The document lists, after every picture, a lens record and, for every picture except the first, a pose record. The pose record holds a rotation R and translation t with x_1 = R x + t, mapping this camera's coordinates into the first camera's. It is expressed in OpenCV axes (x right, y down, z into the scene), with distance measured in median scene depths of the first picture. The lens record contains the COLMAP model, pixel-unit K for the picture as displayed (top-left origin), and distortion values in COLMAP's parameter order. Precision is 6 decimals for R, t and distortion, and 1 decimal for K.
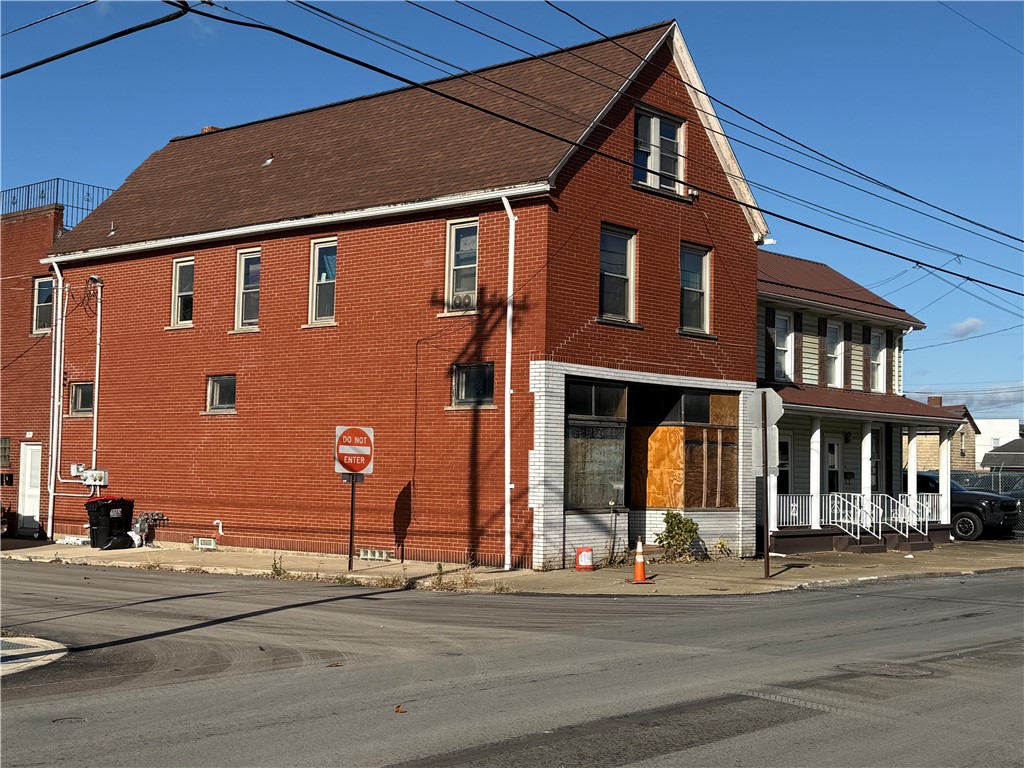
lens RADIAL K [[1396.3, 0, 514.3], [0, 1396.3, 393.8], [0, 0, 1]] dist [0.026812, 0.000000]
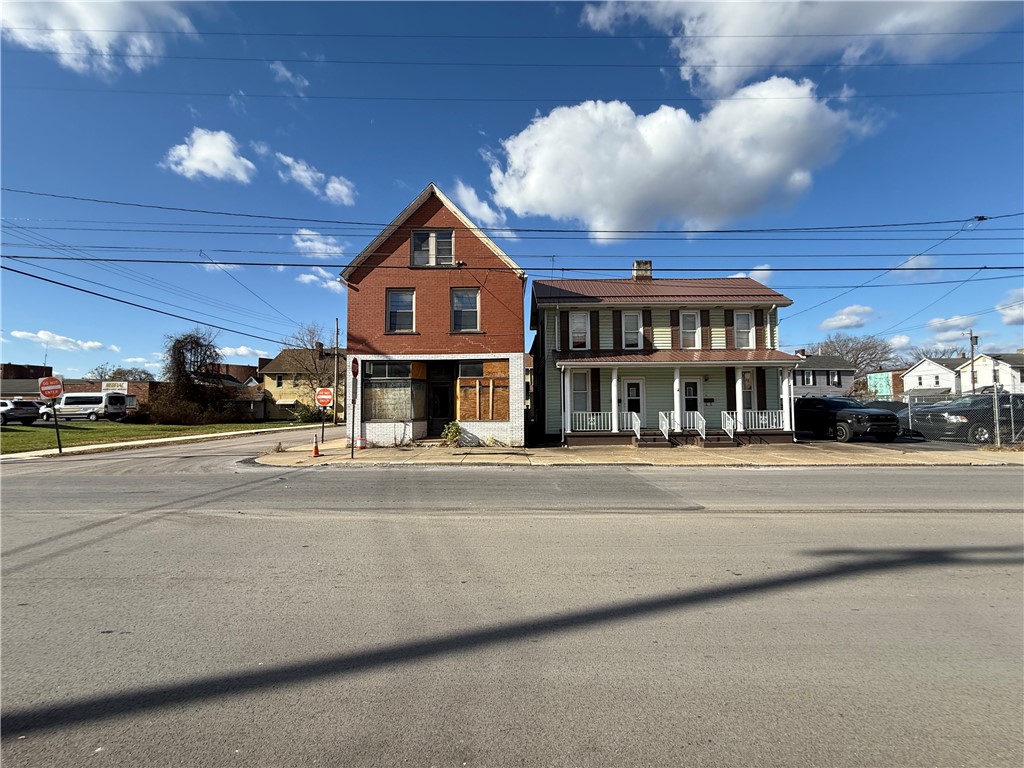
lens RADIAL K [[406.1, 0, 509.1], [0, 406.1, 387.3], [0, 0, 1]] dist [-0.016005, -0.000281]
pose [[0.655106, -0.053397, -0.753648, 0.583800], [0.061146, 0.997974, -0.017557, 0.047587], [0.753059, -0.034581, 0.657044, 0.646327]]
